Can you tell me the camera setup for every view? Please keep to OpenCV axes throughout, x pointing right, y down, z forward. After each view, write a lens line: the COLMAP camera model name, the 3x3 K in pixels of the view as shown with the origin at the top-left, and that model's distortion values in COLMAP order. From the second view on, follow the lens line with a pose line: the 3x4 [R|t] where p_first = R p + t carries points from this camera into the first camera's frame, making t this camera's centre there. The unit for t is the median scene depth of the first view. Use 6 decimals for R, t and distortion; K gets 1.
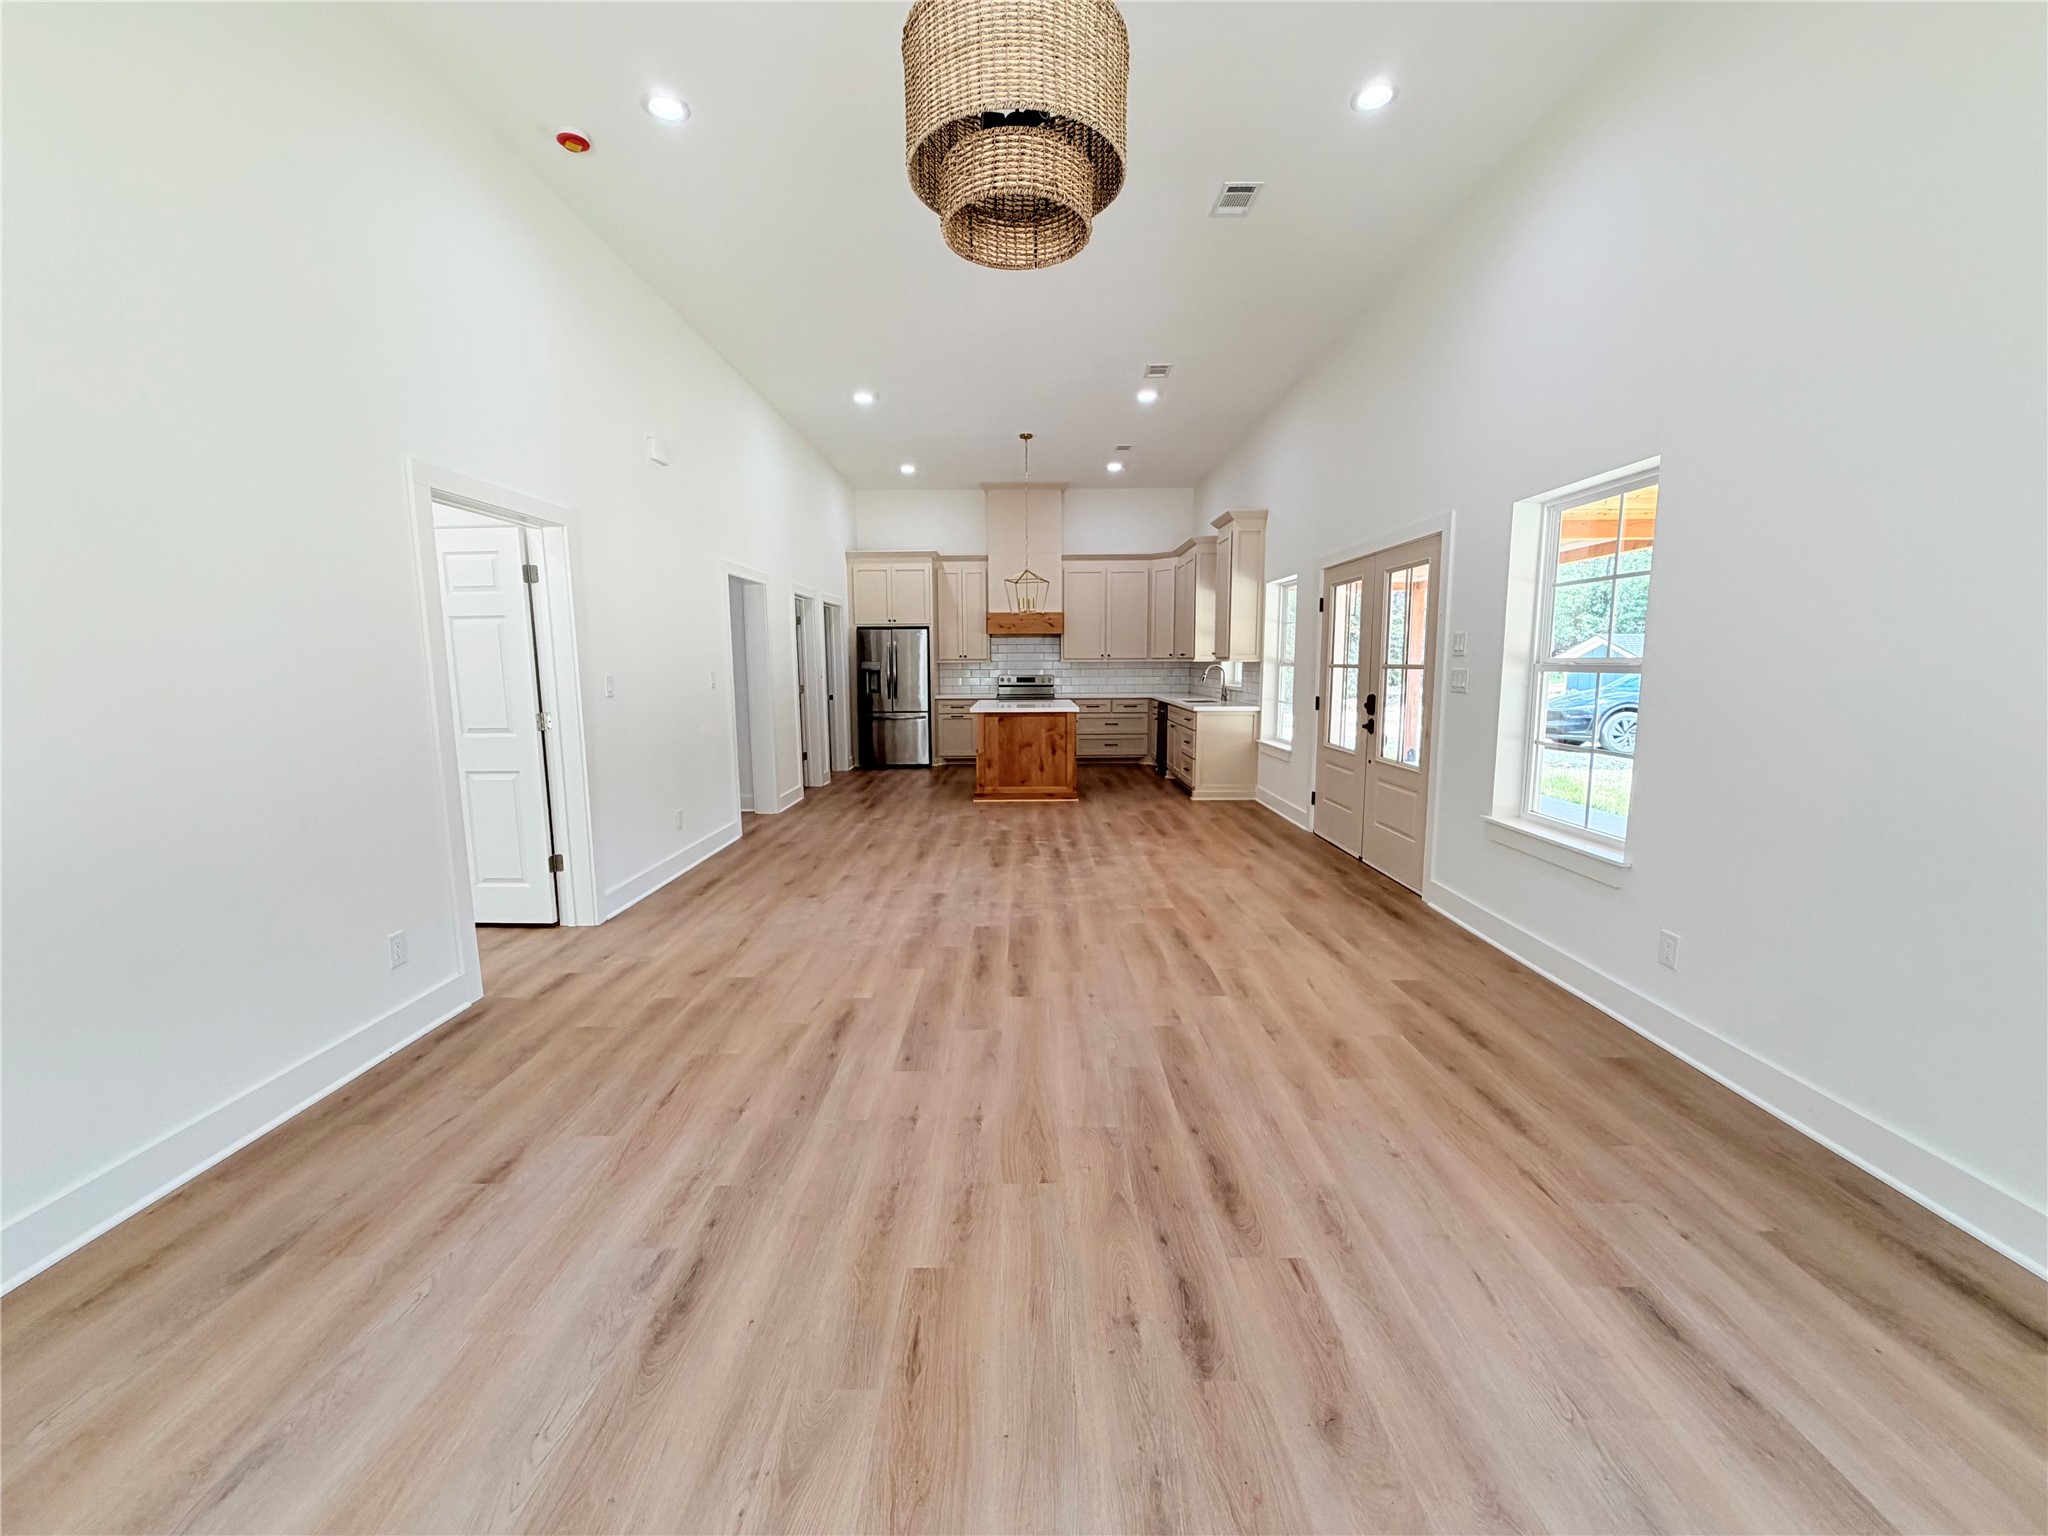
lens RADIAL K [[815.6, 0, 1021.0], [0, 815.6, 771.0], [0, 0, 1]] dist [0.001092, -0.000104]
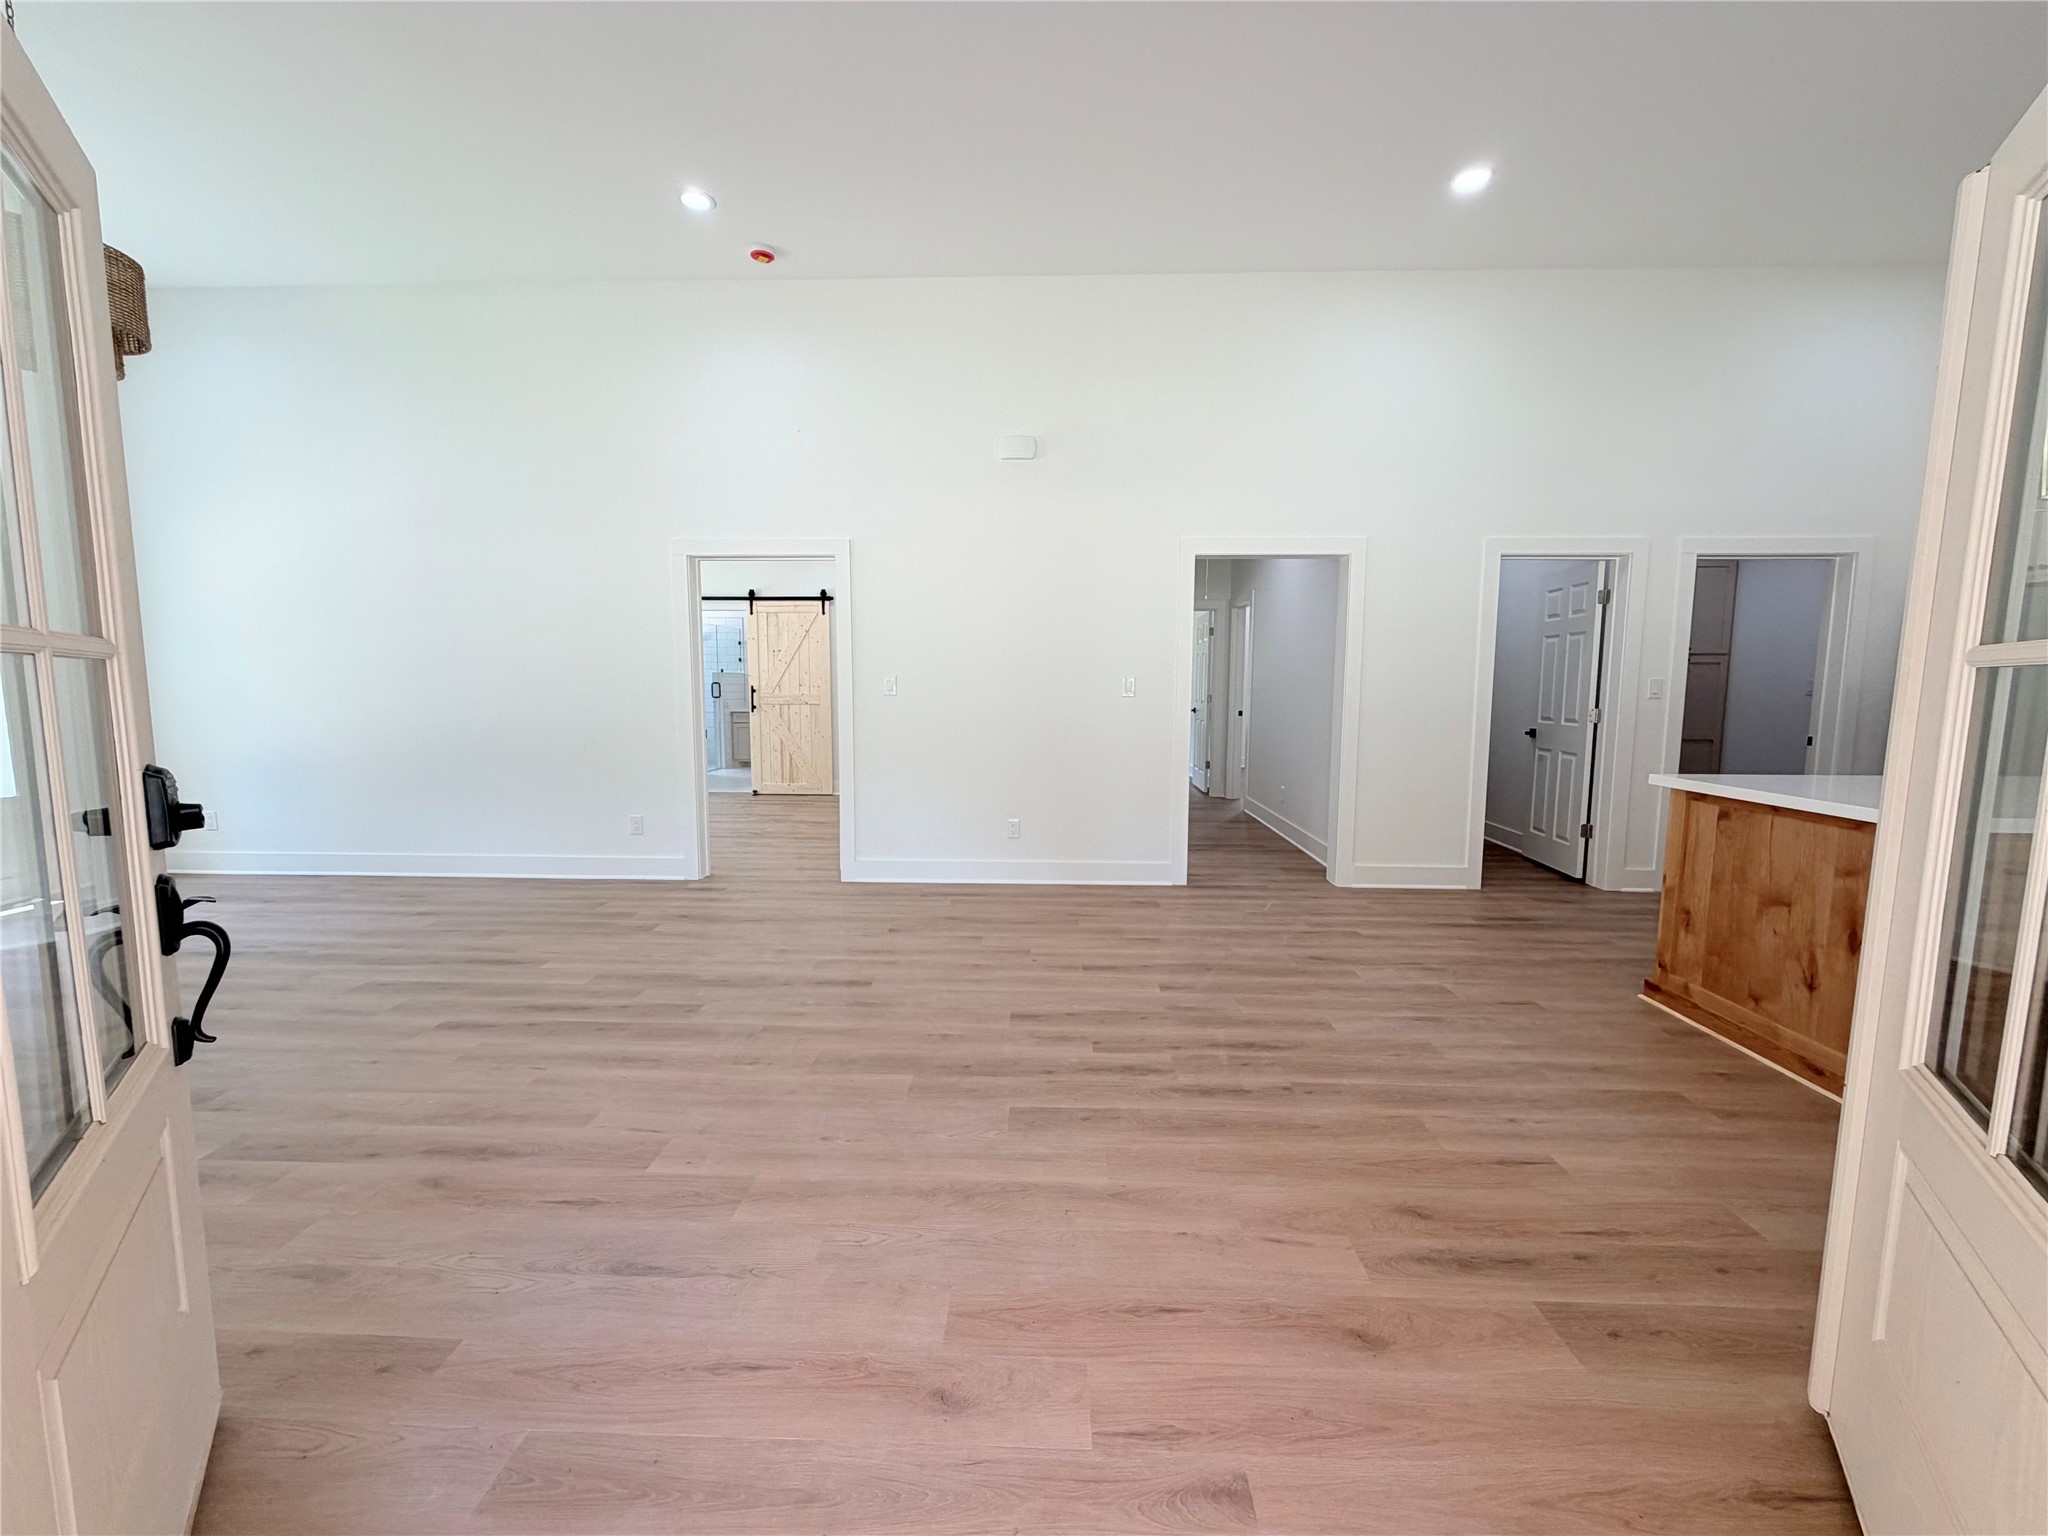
lens RADIAL K [[815.6, 0, 1019.9], [0, 815.6, 768.1], [0, 0, 1]] dist [0.001092, -0.000104]
pose [[-0.027821, 0.112959, -0.993210, 0.802682], [-0.138039, 0.983641, 0.115737, -0.186799], [0.990036, 0.140321, -0.011773, 1.529679]]
